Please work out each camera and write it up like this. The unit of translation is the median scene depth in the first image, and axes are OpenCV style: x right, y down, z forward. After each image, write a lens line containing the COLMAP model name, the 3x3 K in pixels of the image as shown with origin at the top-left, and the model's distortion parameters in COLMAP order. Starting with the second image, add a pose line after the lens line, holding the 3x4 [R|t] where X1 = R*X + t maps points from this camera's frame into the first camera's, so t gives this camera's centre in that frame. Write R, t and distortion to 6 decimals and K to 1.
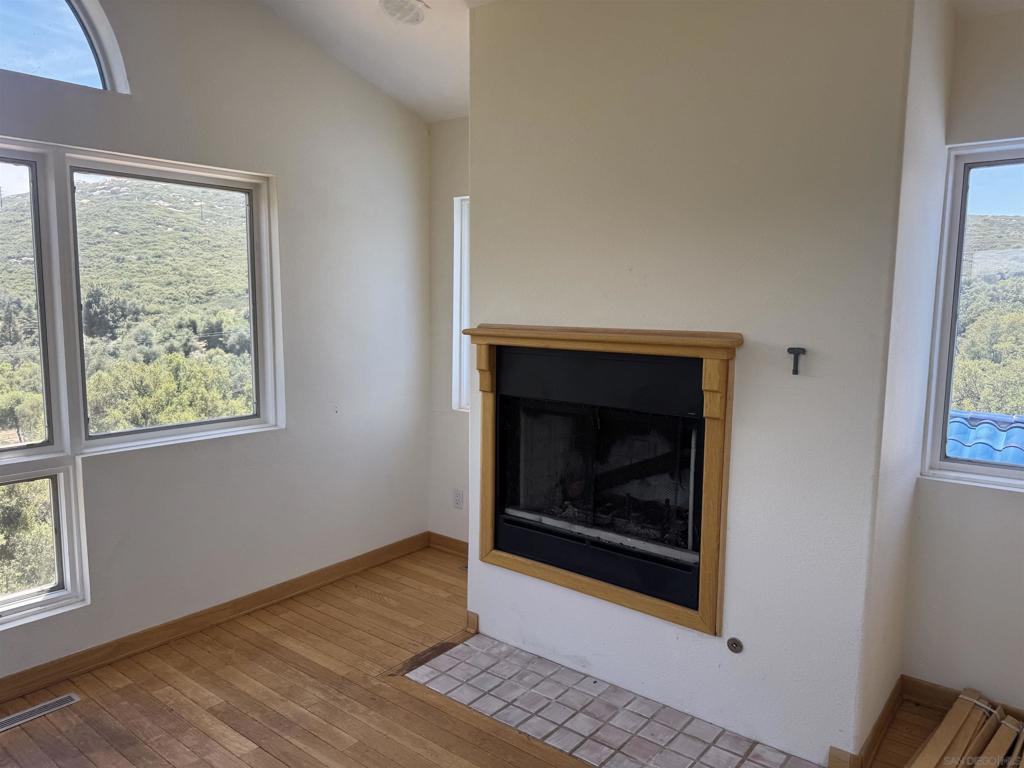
lens RADIAL K [[737.8, 0, 521.7], [0, 737.8, 383.6], [0, 0, 1]] dist [0.032241, -0.041131]
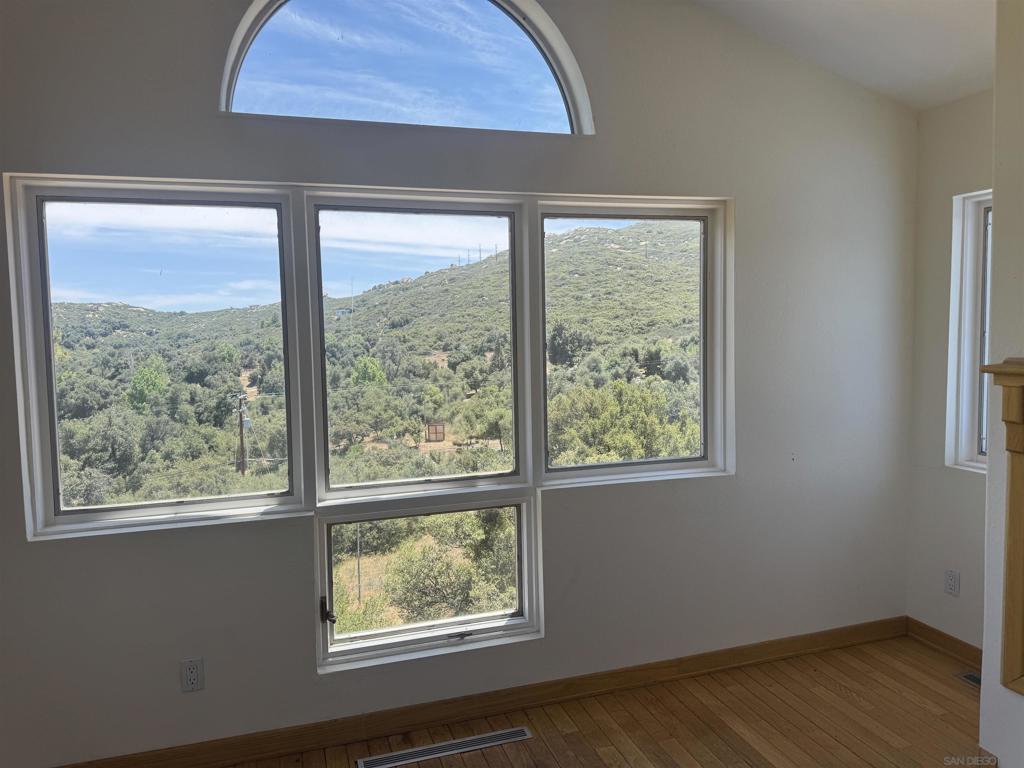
lens RADIAL K [[722.2, 0, 498.5], [0, 722.2, 385.4], [0, 0, 1]] dist [0.079007, -0.105046]
pose [[0.823994, 0.016234, -0.566365, -0.067572], [-0.035222, 0.999124, -0.022605, -0.021690], [0.565502, 0.038575, 0.823844, 0.120194]]
